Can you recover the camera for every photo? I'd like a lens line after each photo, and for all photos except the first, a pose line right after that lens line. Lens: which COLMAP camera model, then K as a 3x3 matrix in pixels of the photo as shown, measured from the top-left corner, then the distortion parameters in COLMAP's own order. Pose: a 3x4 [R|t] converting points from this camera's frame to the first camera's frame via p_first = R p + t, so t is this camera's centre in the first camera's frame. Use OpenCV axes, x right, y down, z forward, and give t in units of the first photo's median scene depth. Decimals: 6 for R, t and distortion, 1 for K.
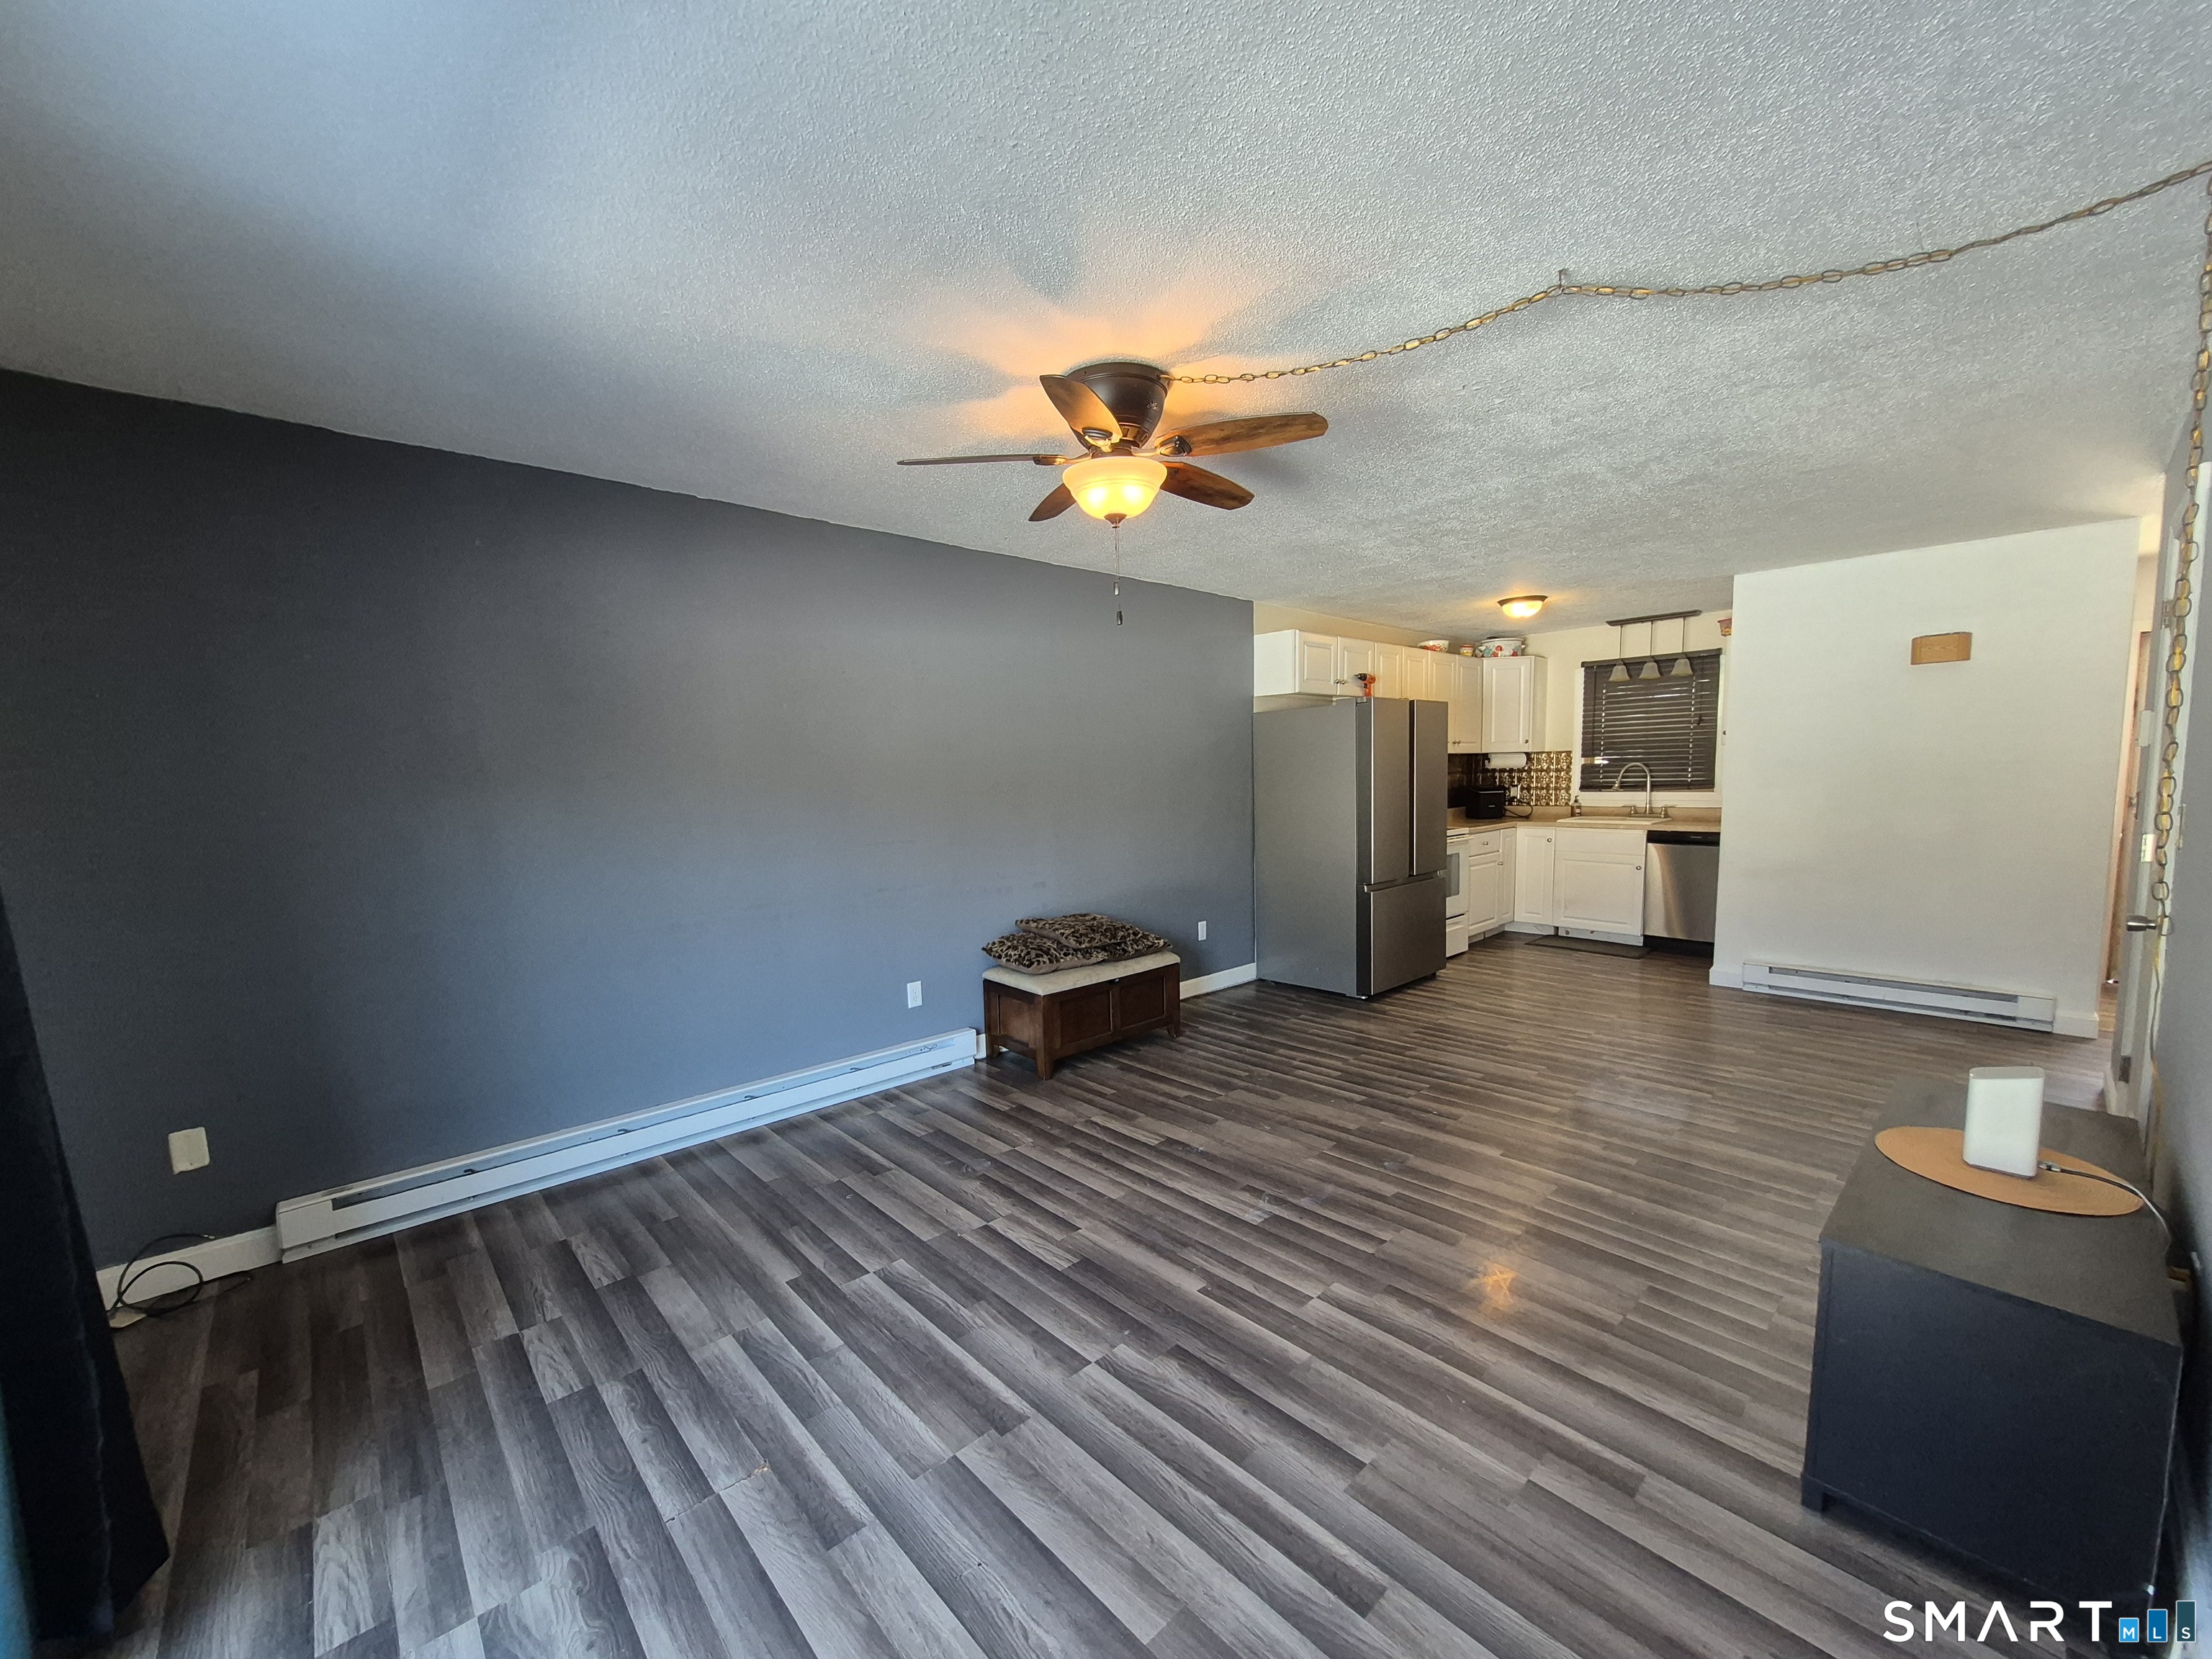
lens RADIAL K [[866.3, 0, 1088.5], [0, 866.3, 856.1], [0, 0, 1]] dist [0.008338, -0.003395]
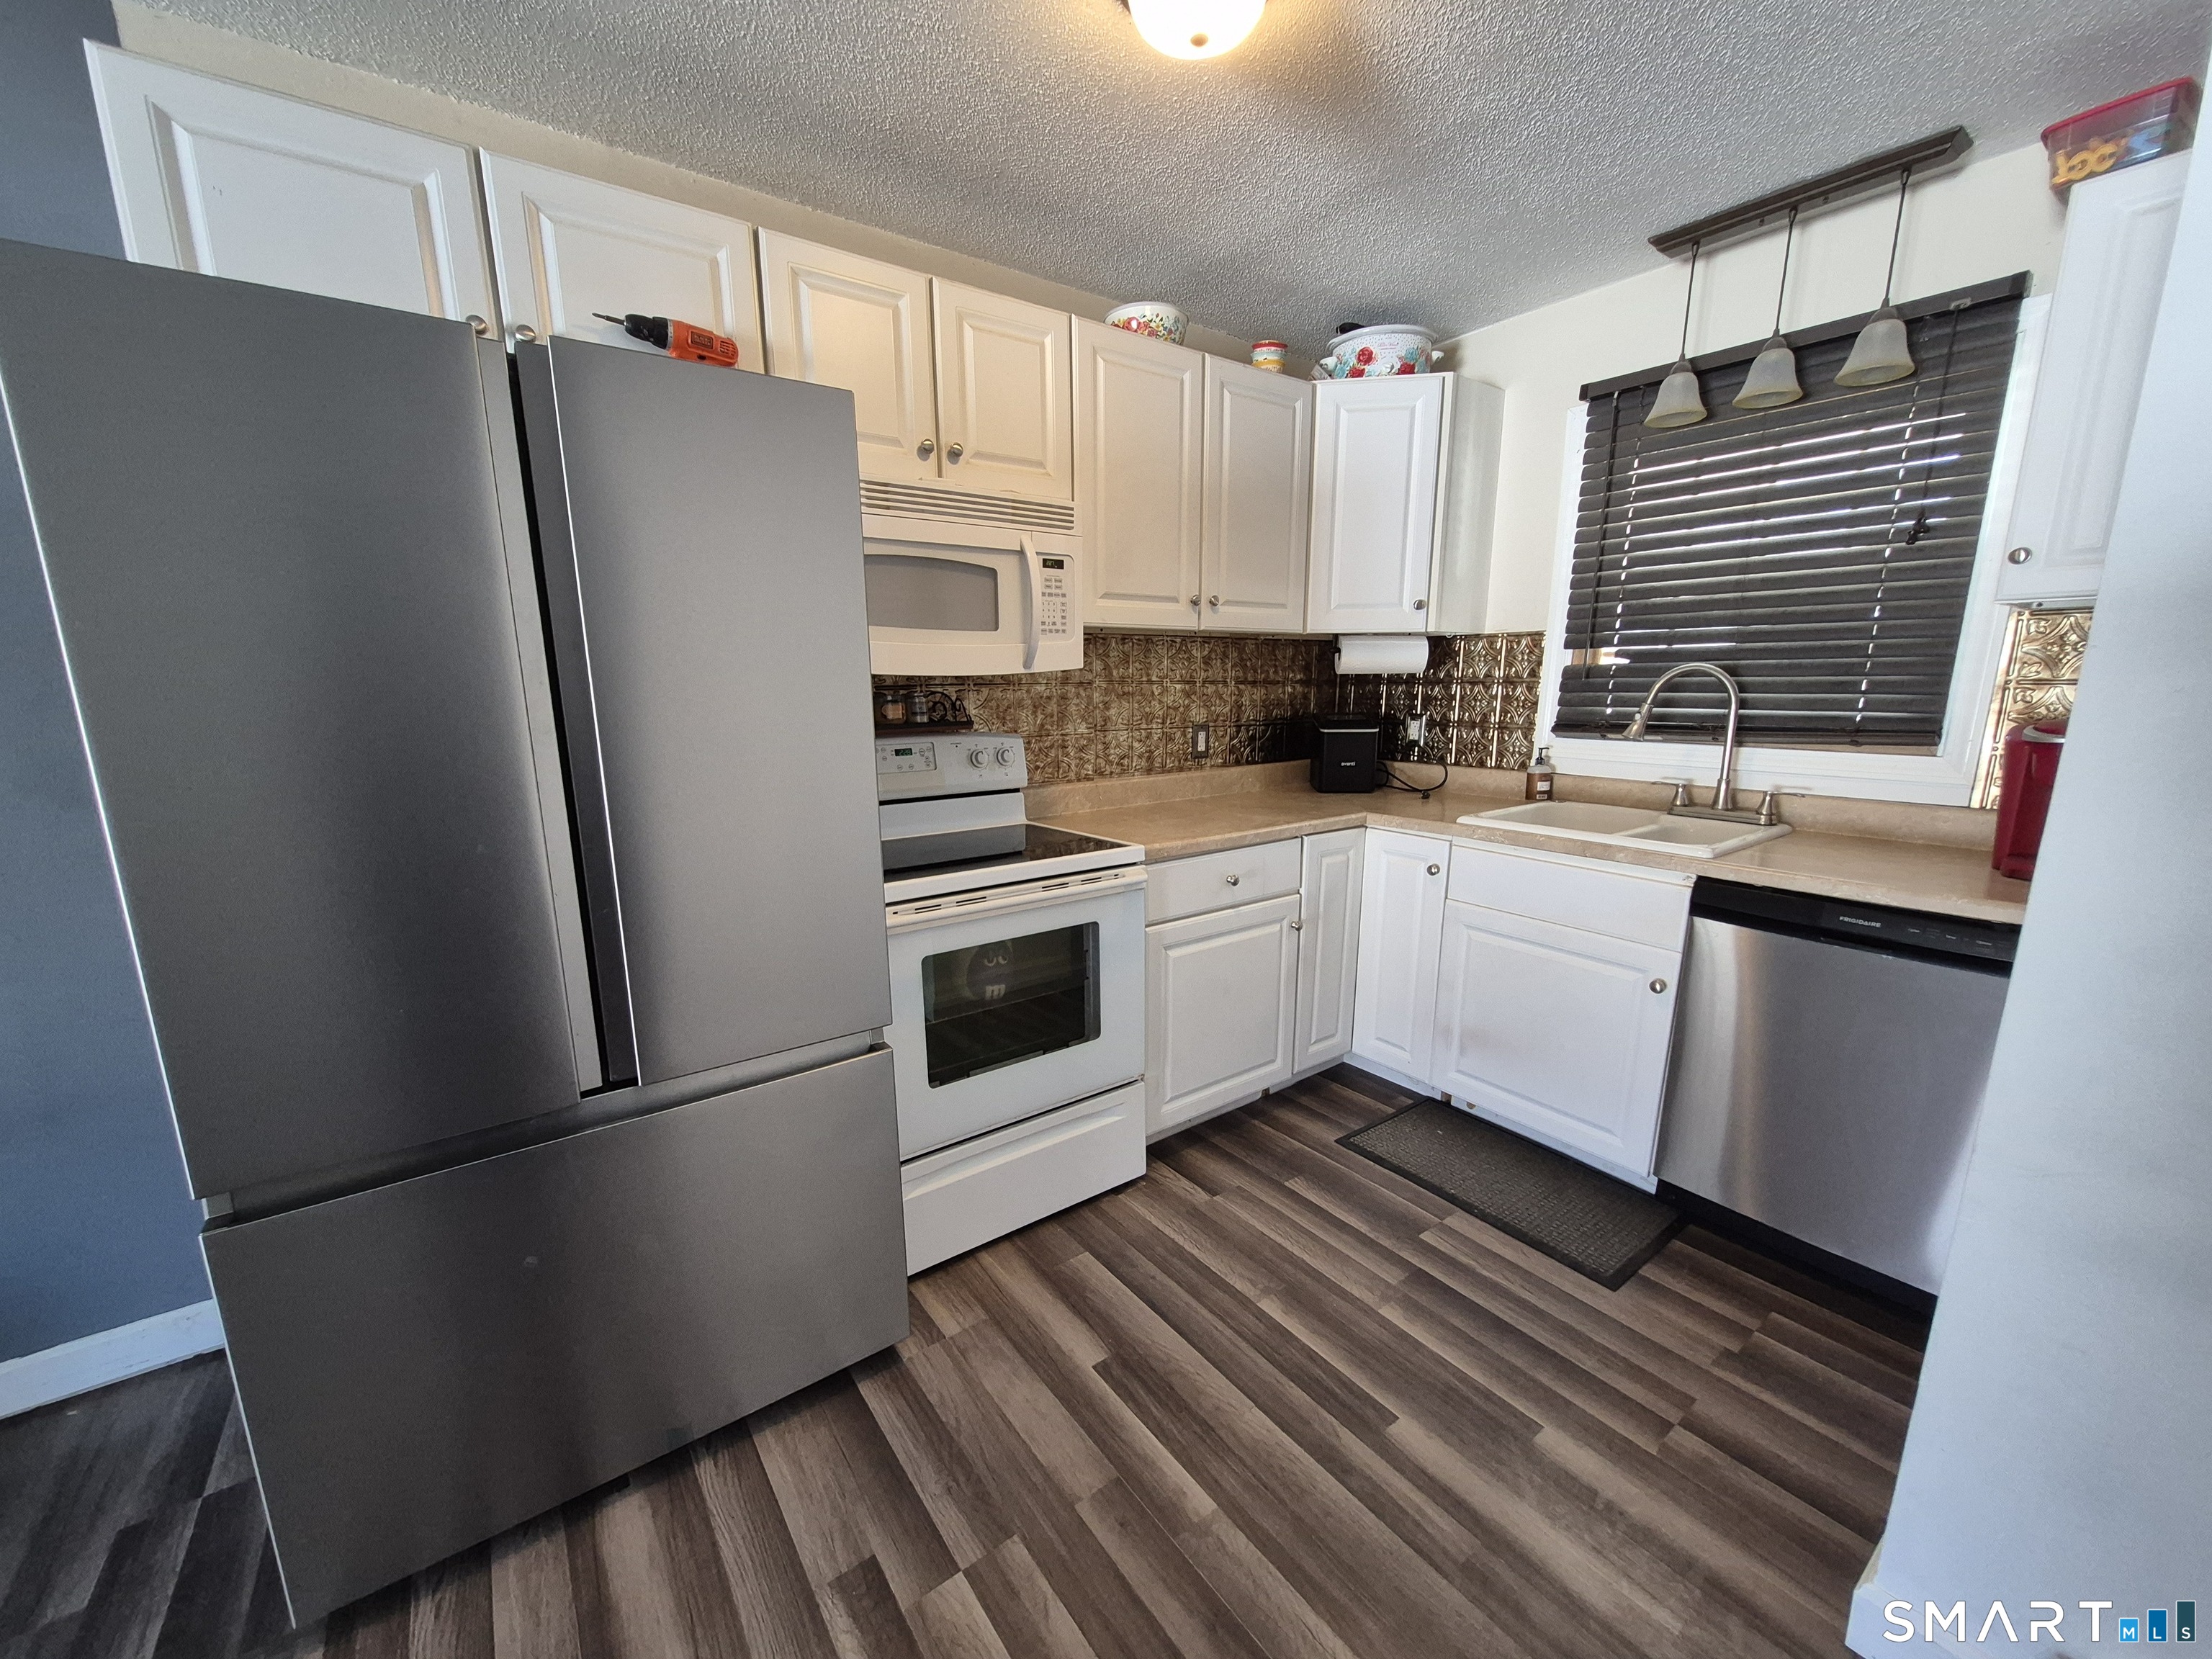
lens RADIAL K [[866.3, 0, 1094.9], [0, 866.3, 853.0], [0, 0, 1]] dist [0.008338, -0.003395]
pose [[0.993540, 0.041799, -0.105505, 0.969106], [-0.030606, 0.993941, 0.105565, -0.137653], [0.109278, -0.101654, 0.988800, 1.401158]]
